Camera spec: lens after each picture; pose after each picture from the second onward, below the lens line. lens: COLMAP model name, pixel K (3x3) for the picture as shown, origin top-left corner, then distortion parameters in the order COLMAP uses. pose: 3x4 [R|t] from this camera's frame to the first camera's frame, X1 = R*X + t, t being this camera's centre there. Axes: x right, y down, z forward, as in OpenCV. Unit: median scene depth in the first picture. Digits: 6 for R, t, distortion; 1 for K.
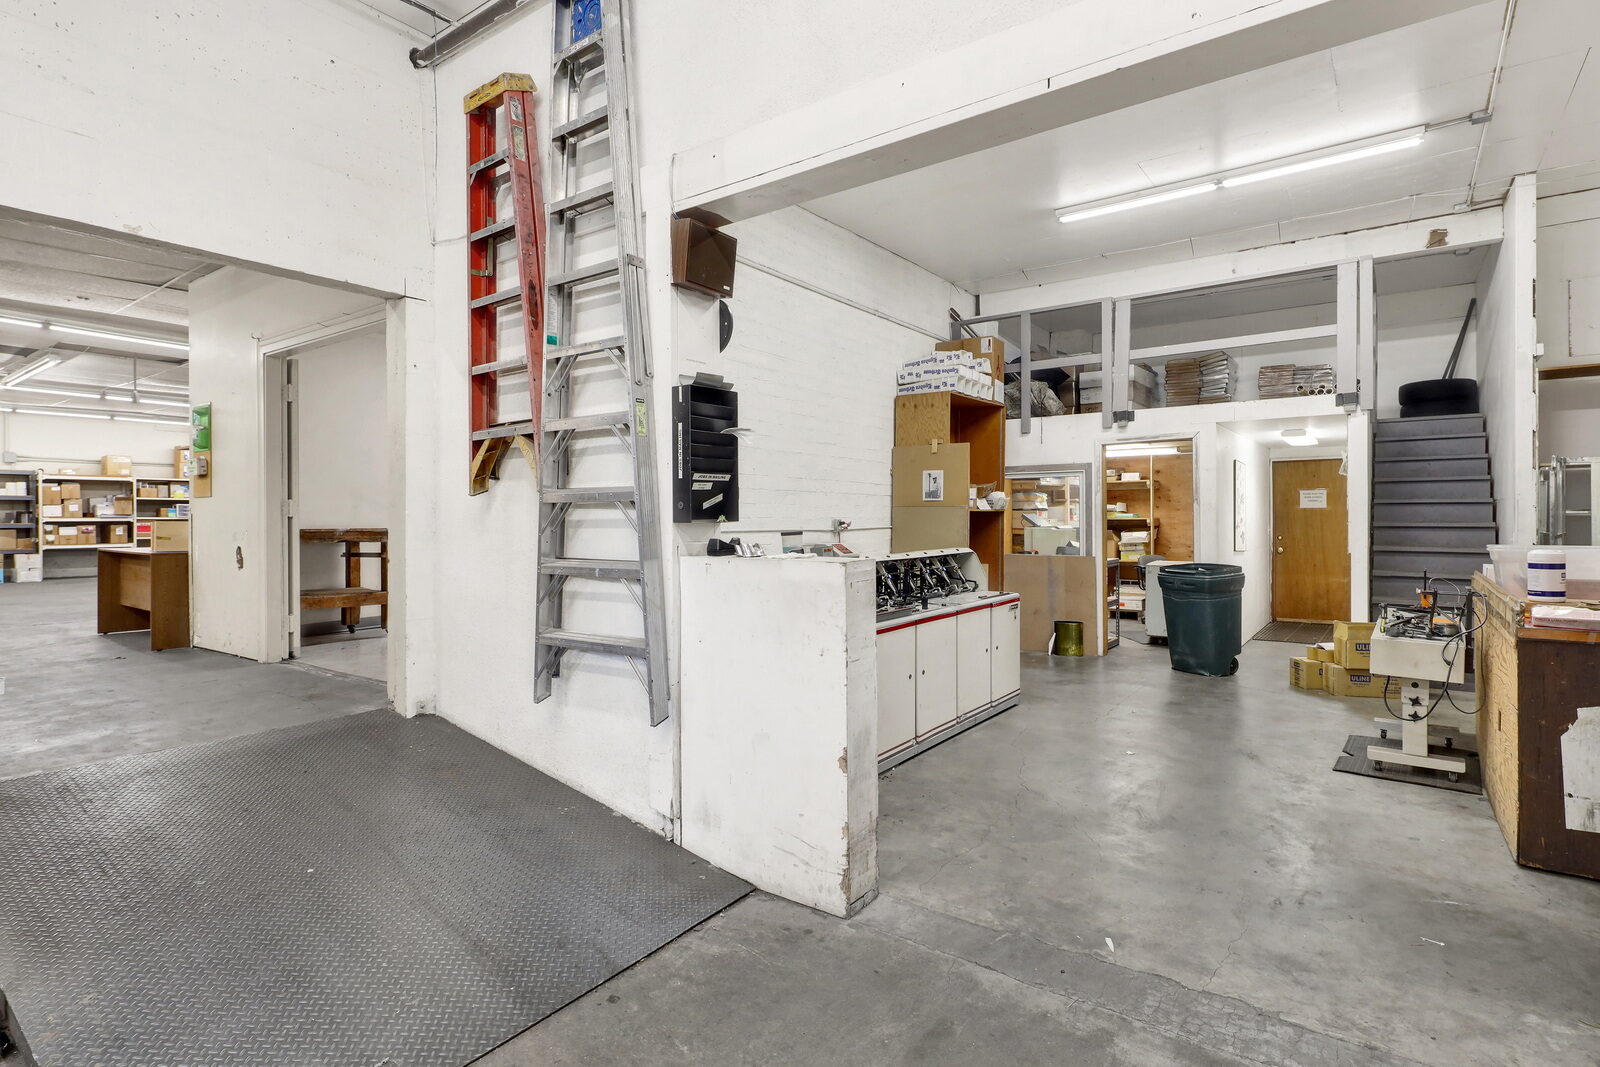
lens RADIAL K [[809.7, 0, 761.0], [0, 809.7, 517.5], [0, 0, 1]] dist [0.013177, -0.000478]
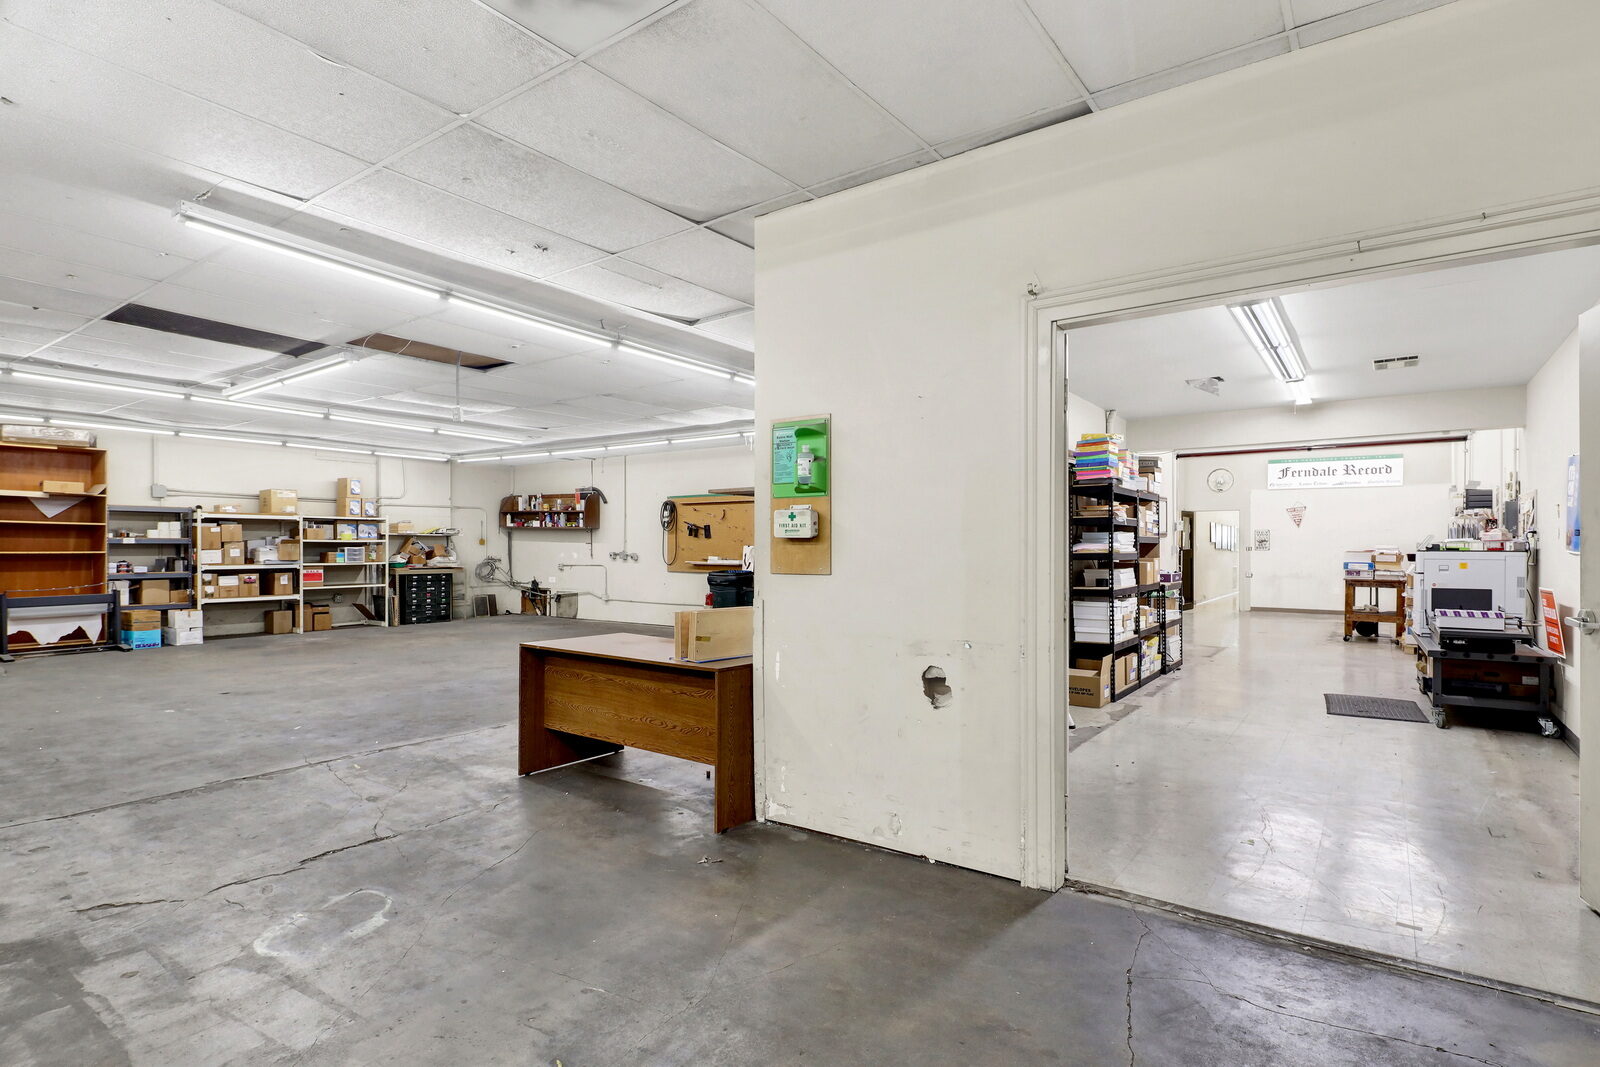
lens RADIAL K [[809.7, 0, 794.5], [0, 809.7, 544.0], [0, 0, 1]] dist [0.013177, -0.000478]
pose [[0.999900, 0.004230, 0.013521, -0.286251], [-0.004145, 0.999971, -0.006337, -0.017629], [-0.013547, 0.006280, 0.999889, 0.169130]]
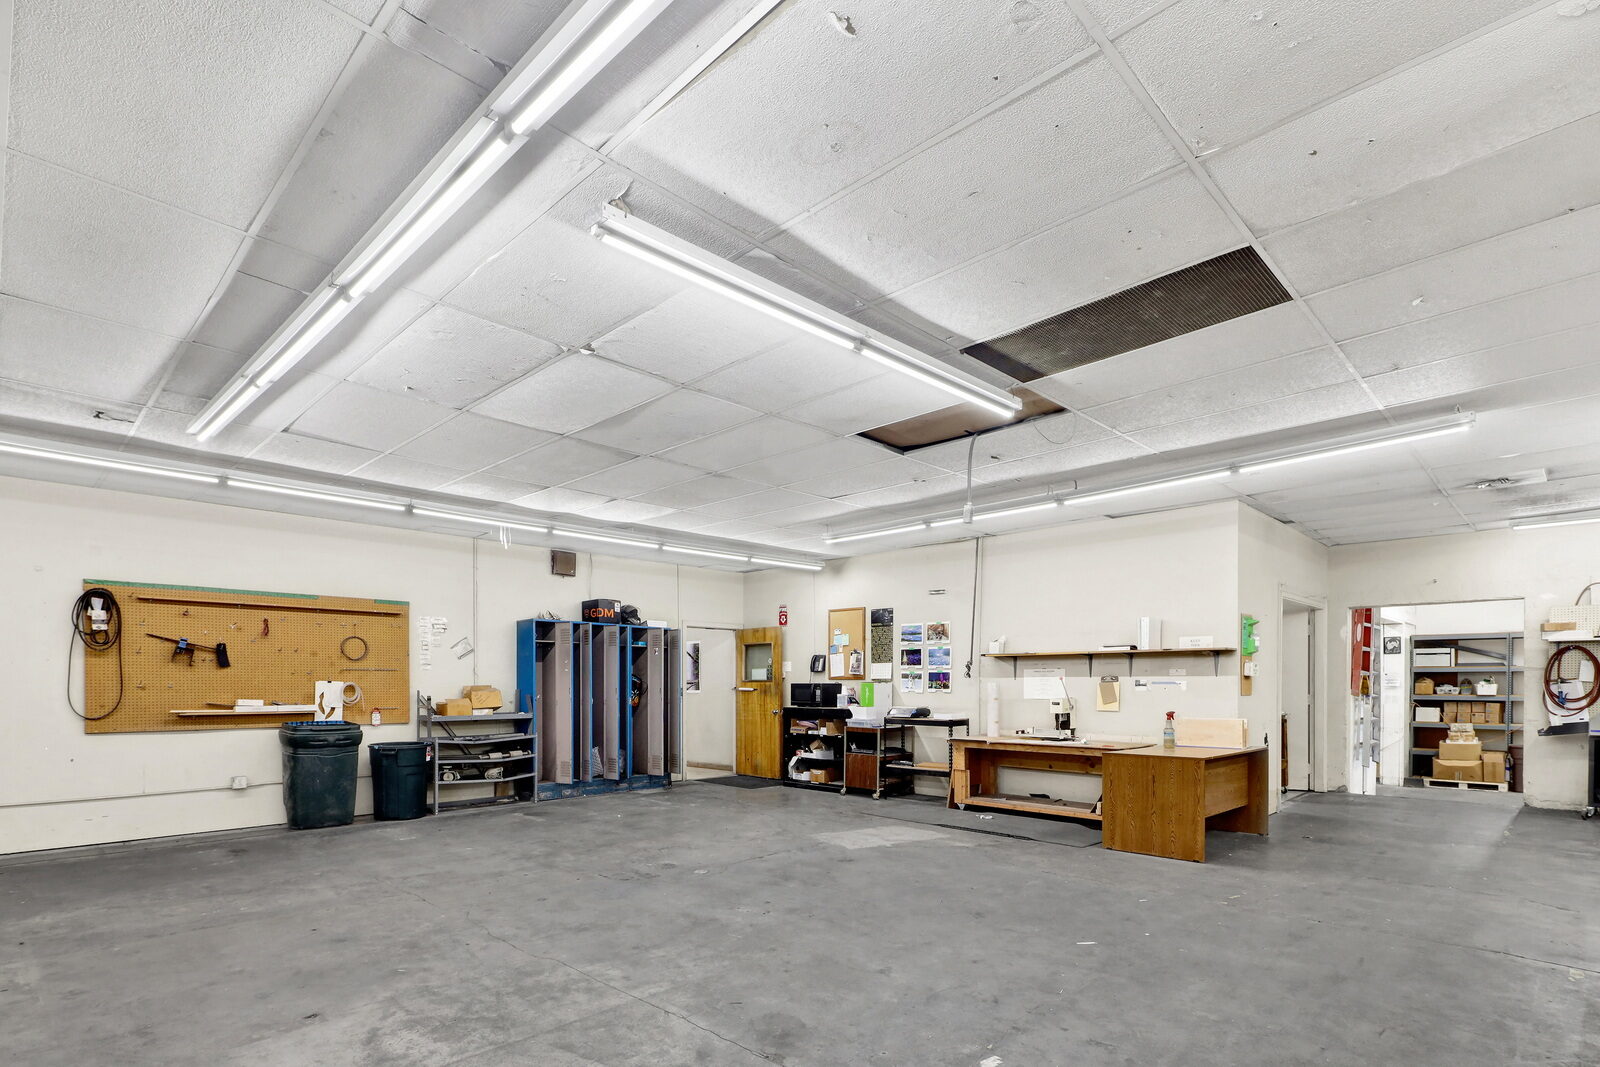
lens RADIAL K [[809.7, 0, 800.7], [0, 809.7, 665.2], [0, 0, 1]] dist [0.013177, -0.000478]
pose [[0.130778, 0.024923, 0.991098, -0.832479], [0.002941, 0.999670, -0.025526, -0.016799], [-0.991407, 0.006253, 0.130662, 0.655784]]
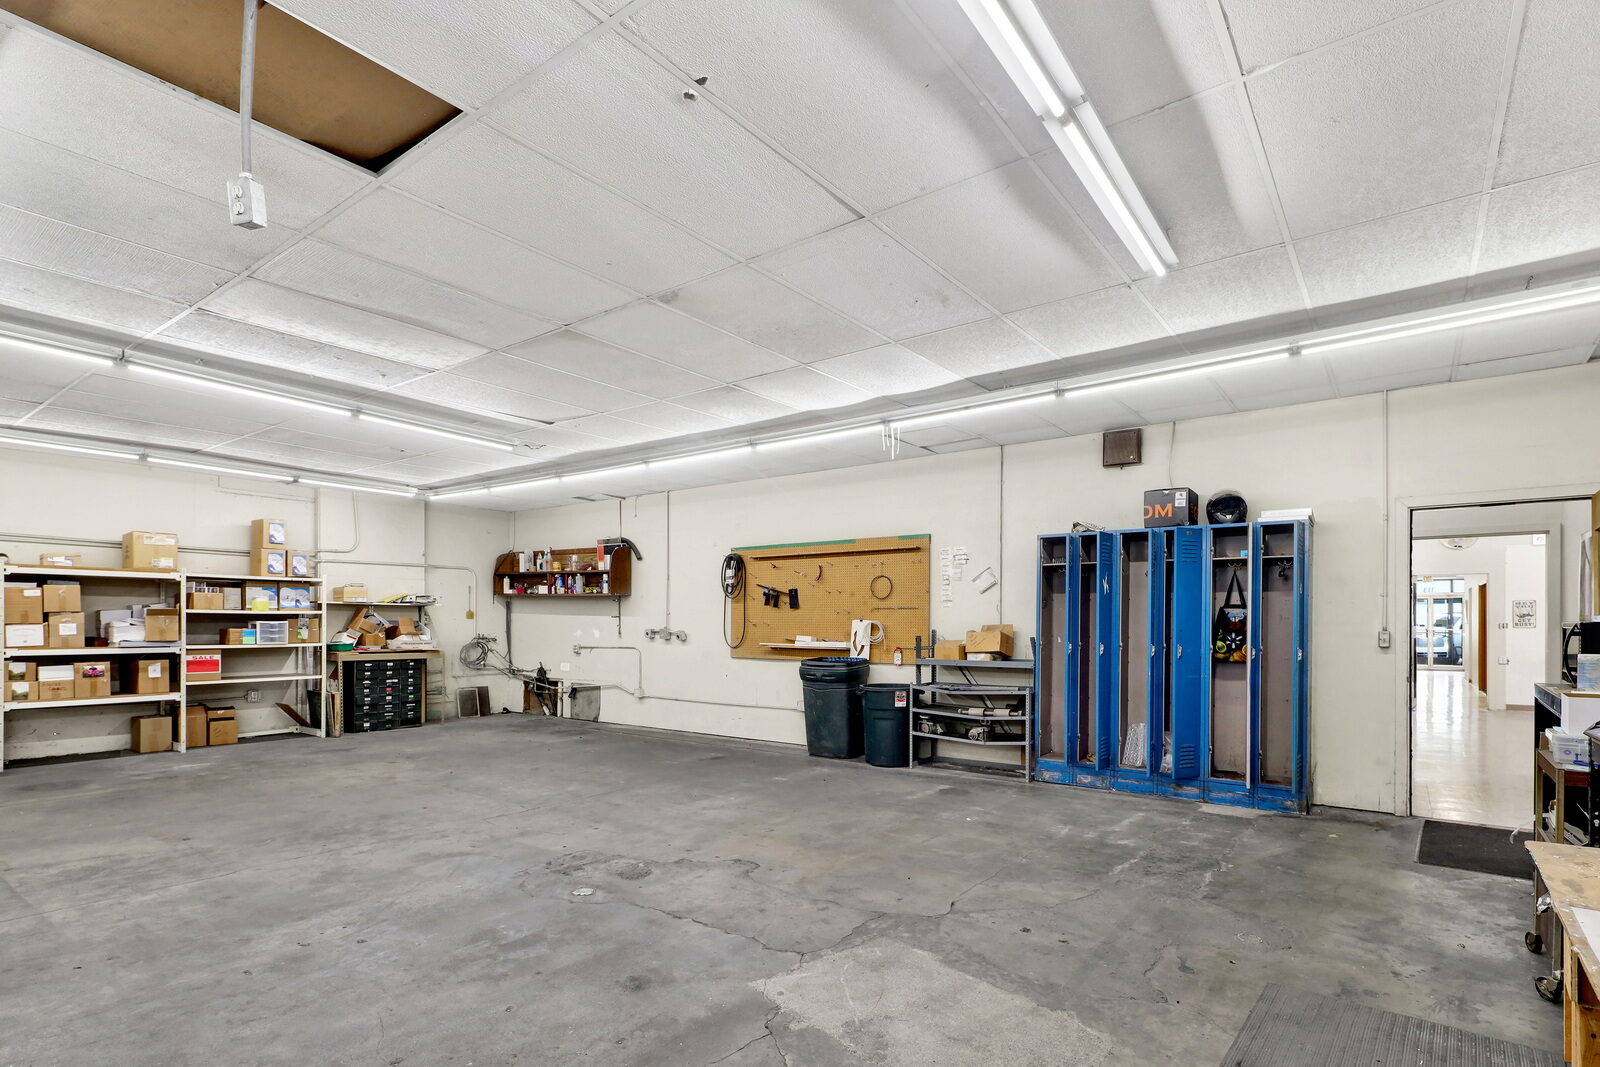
lens RADIAL K [[809.7, 0, 798.3], [0, 809.7, 623.4], [0, 0, 1]] dist [0.013177, -0.000478]
pose [[0.999973, 0.005715, -0.004539, -0.365878], [-0.005728, 0.999979, -0.002866, -0.016584], [0.004522, 0.002892, 0.999986, 0.472101]]
